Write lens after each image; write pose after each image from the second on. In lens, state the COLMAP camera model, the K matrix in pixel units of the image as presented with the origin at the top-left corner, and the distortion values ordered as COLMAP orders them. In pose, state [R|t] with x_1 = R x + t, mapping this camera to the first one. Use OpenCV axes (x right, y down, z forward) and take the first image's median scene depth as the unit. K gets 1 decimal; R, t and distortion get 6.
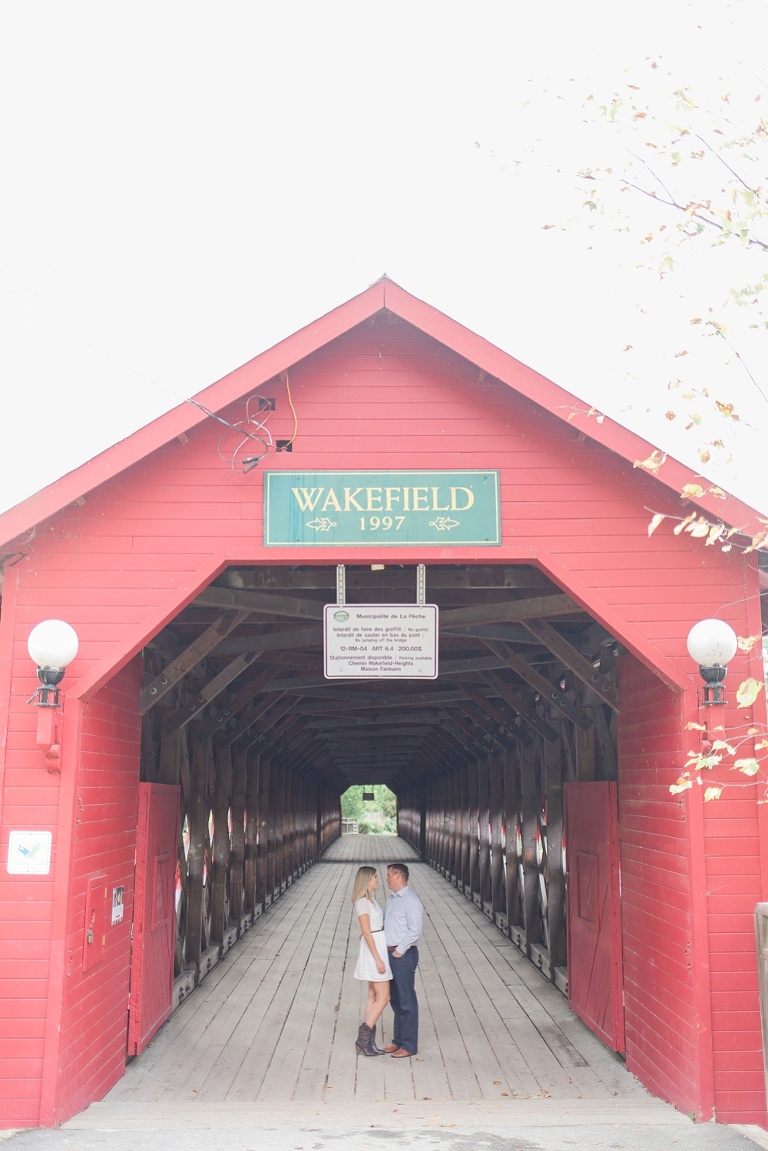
lens RADIAL K [[1083.2, 0, 384.0], [0, 1083.2, 575.5], [0, 0, 1]] dist [-0.016685, -0.016014]
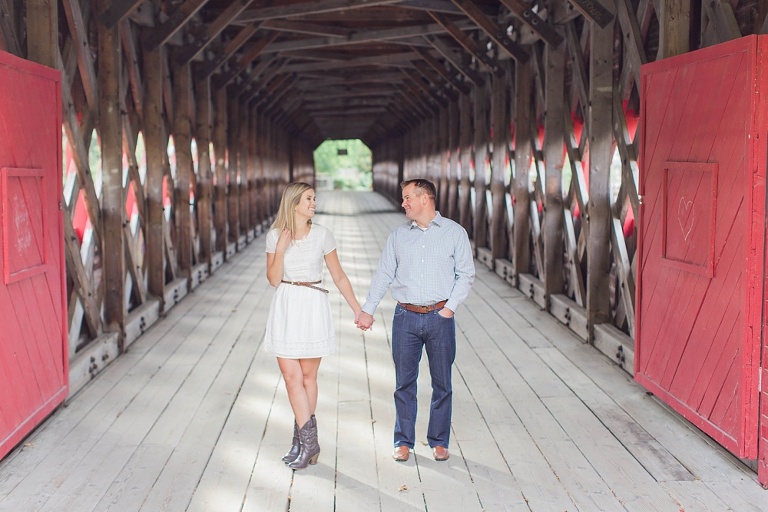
lens RADIAL K [[1100.9, 0, 384.0], [0, 1100.9, 256.0], [0, 0, 1]] dist [0.005793, -0.018614]
pose [[0.999708, -0.008029, 0.022791, -0.004407], [0.001077, 0.957044, 0.289941, 0.055318], [-0.024140, -0.289832, 0.956773, 0.166579]]
